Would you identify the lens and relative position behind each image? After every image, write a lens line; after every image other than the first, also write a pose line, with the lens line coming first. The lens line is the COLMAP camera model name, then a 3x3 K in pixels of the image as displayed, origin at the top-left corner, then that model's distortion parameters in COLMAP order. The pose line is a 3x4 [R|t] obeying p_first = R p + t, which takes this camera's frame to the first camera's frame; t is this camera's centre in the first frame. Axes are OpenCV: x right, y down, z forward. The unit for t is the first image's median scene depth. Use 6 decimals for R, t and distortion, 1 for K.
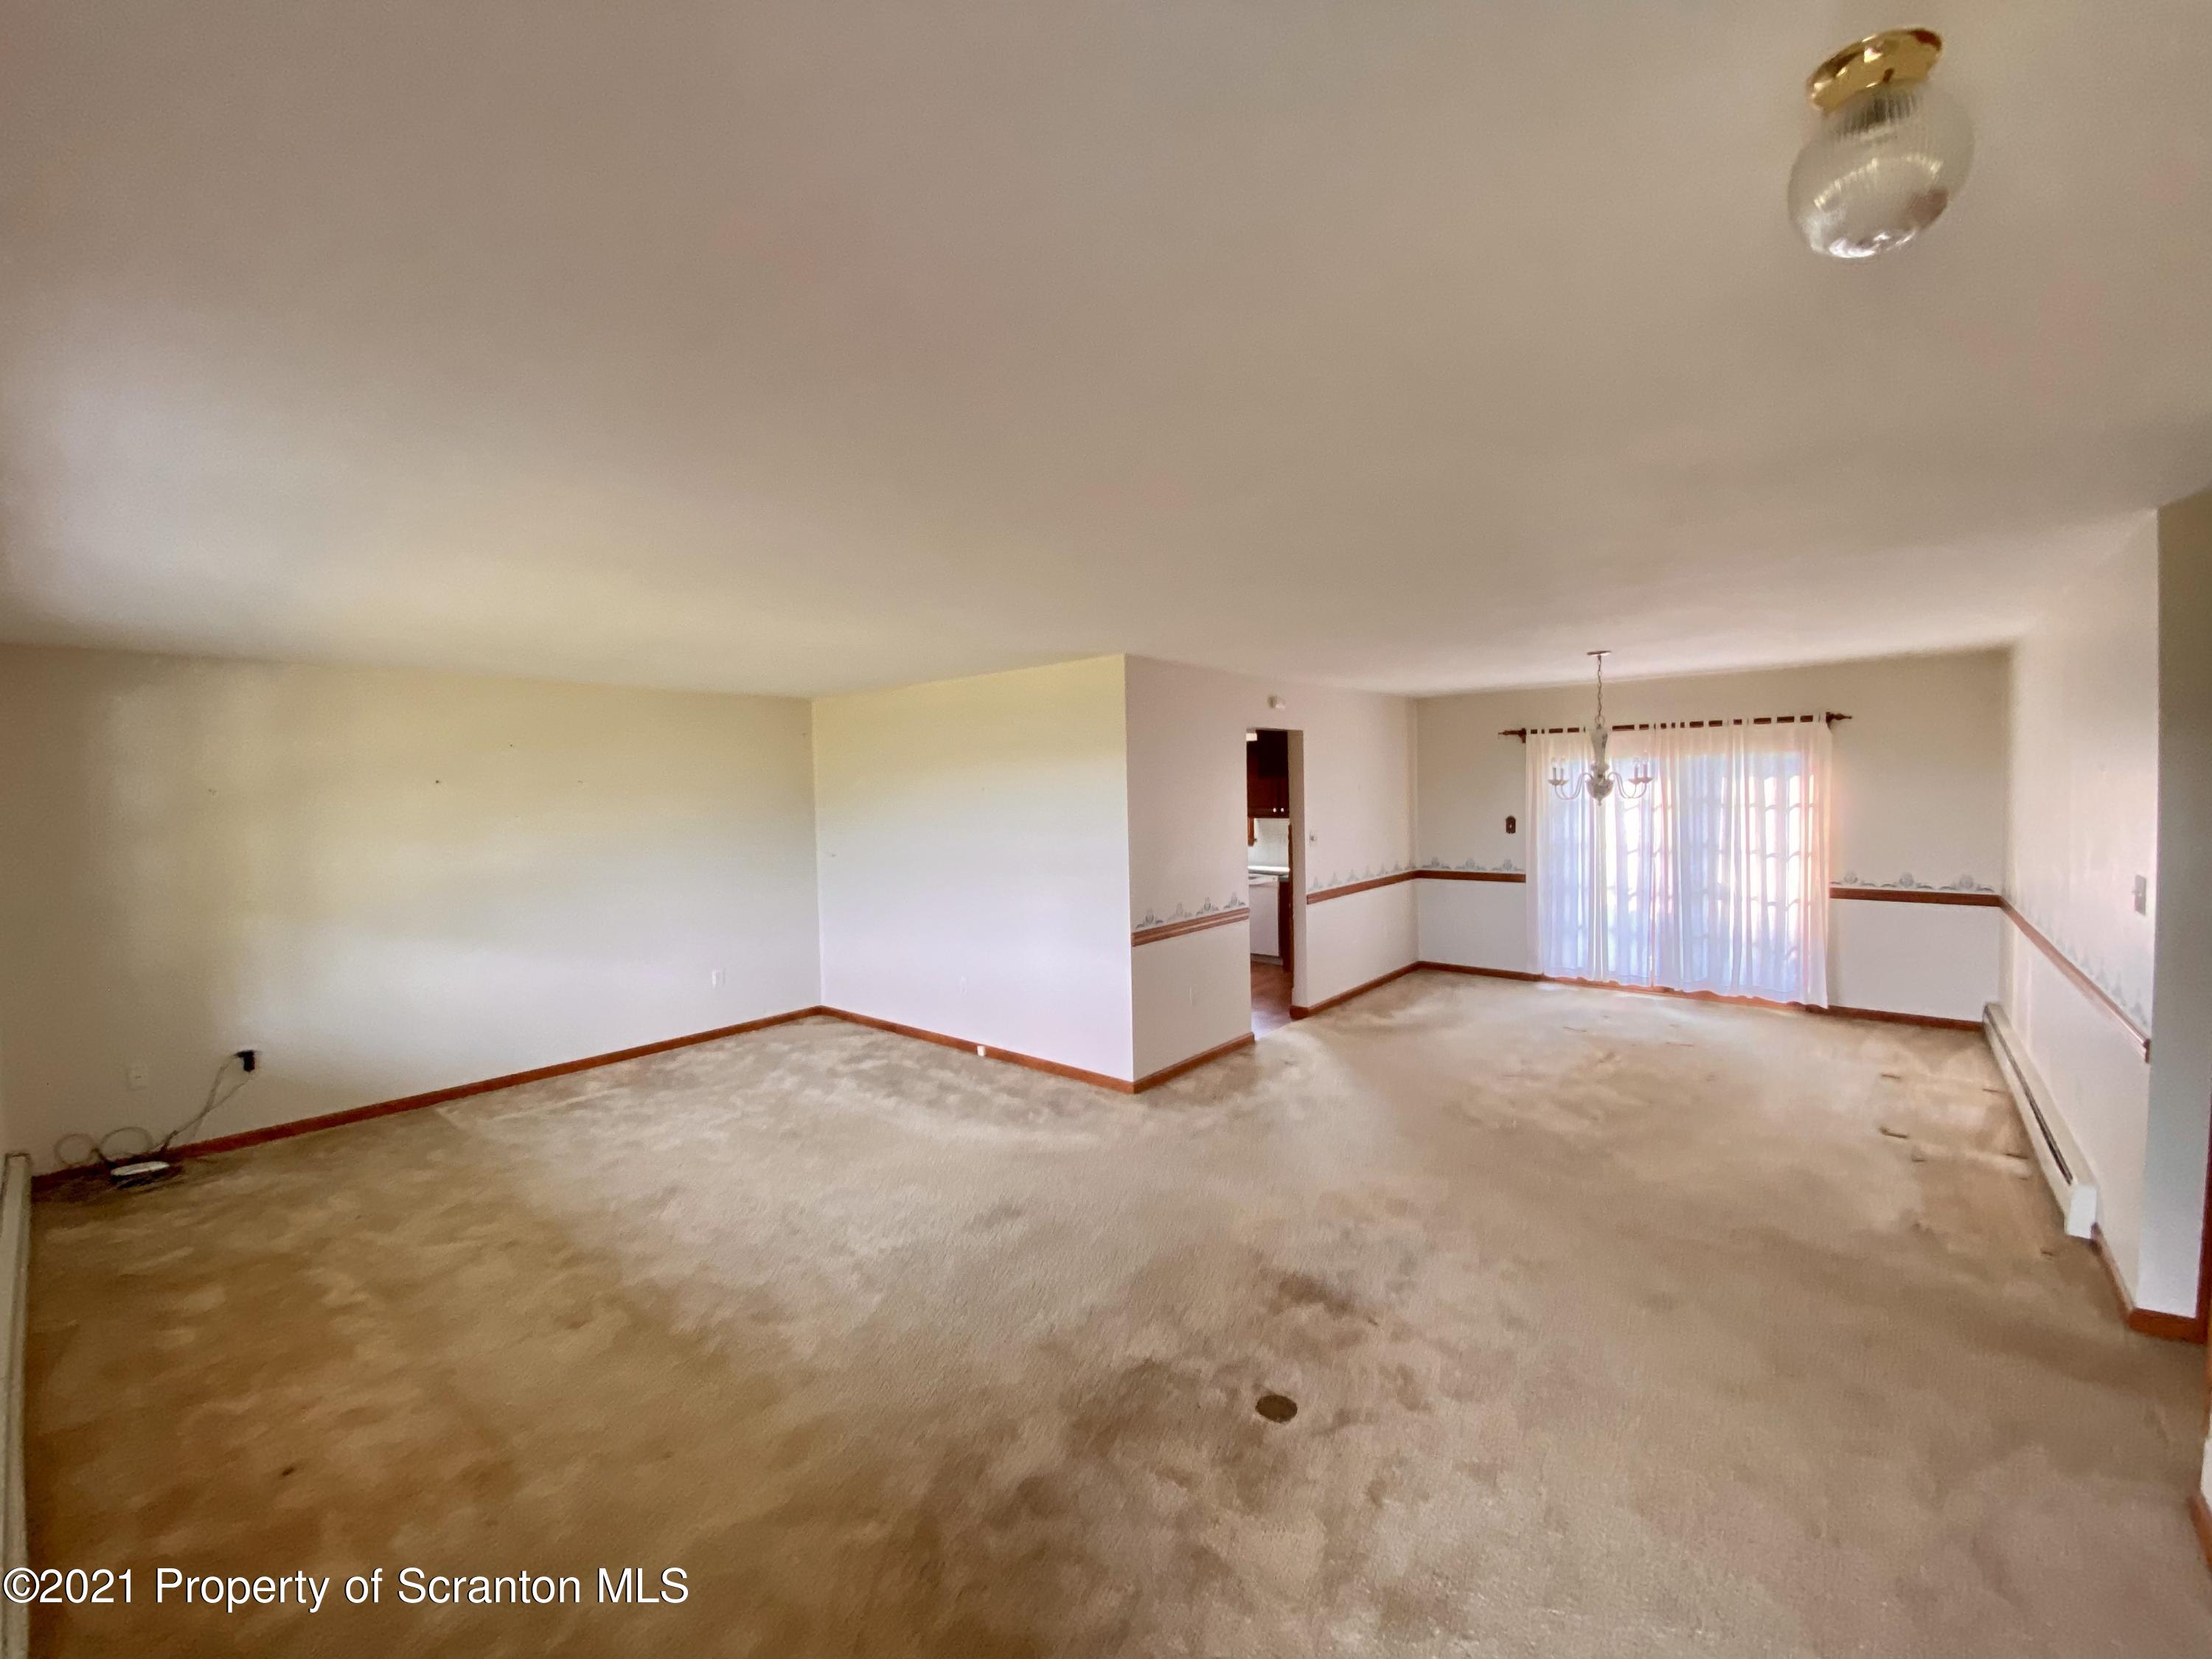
lens RADIAL K [[890.0, 0, 1095.8], [0, 890.0, 821.5], [0, 0, 1]] dist [0.016065, -0.019112]
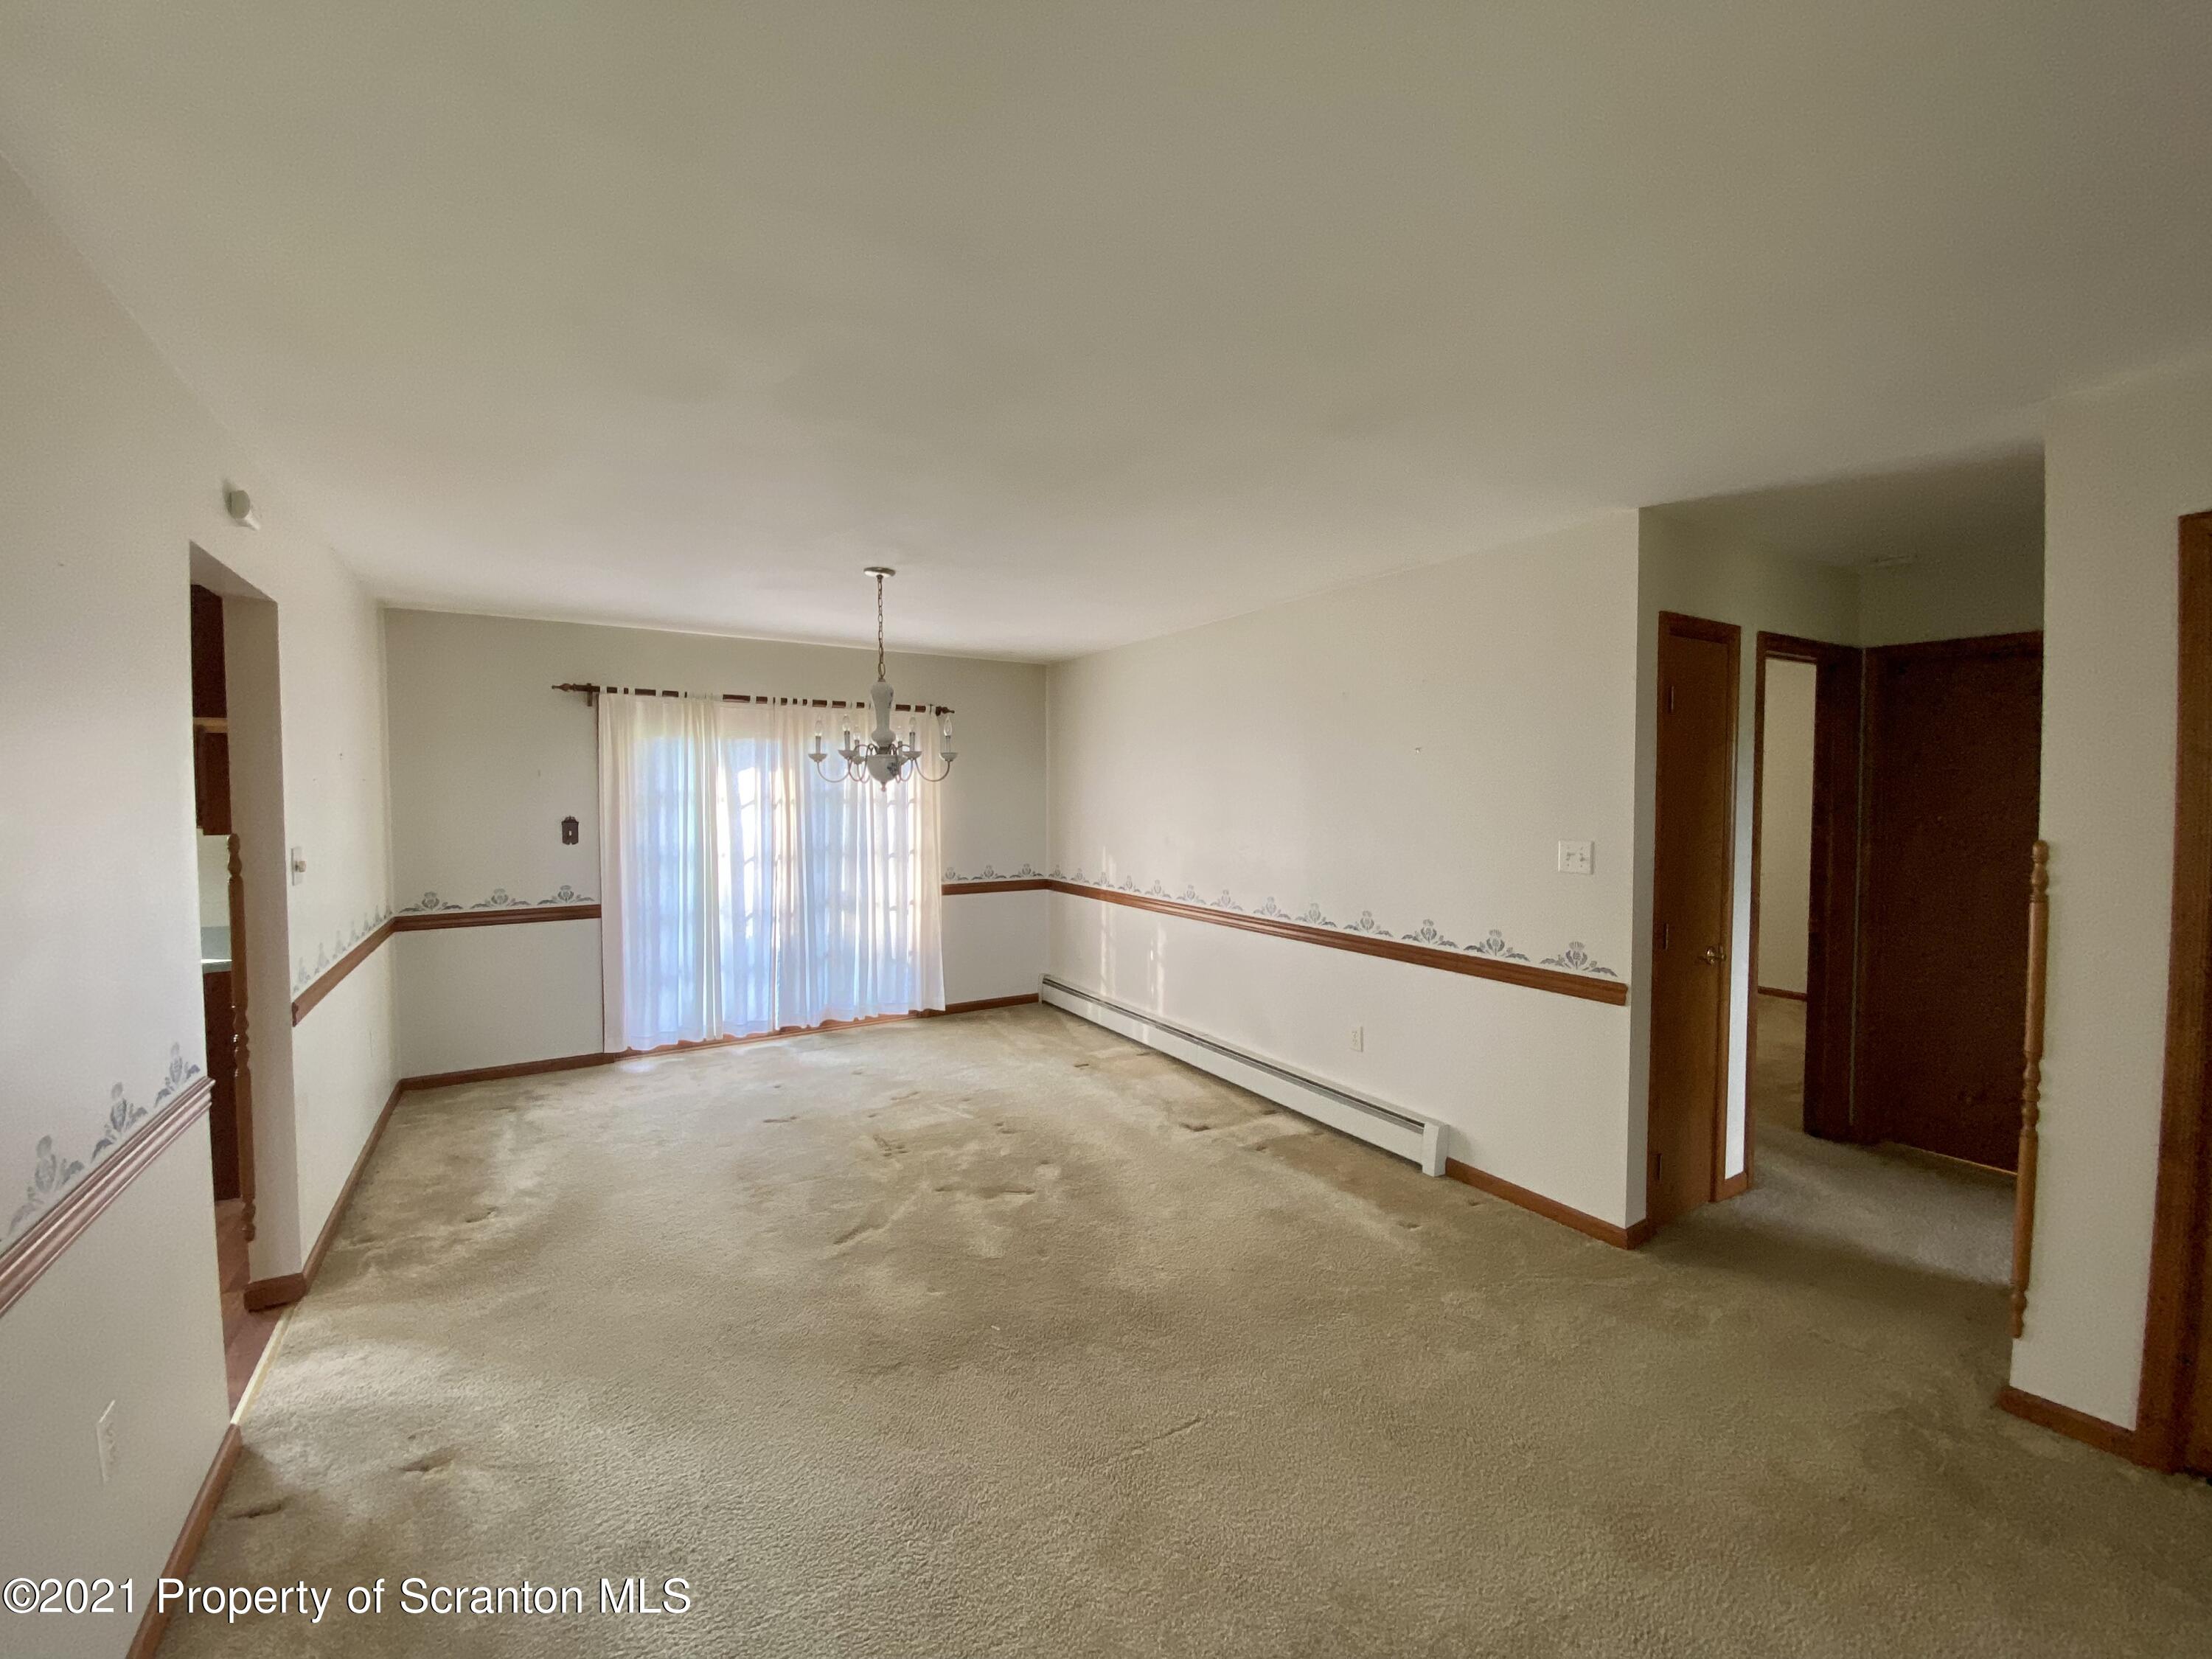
lens RADIAL K [[890.0, 0, 1095.8], [0, 890.0, 821.5], [0, 0, 1]] dist [0.016065, -0.019112]
pose [[0.298428, -0.010056, 0.954379, -0.048550], [0.025059, 0.999682, 0.002698, 0.006143], [-0.954103, 0.023110, 0.298585, 0.542773]]
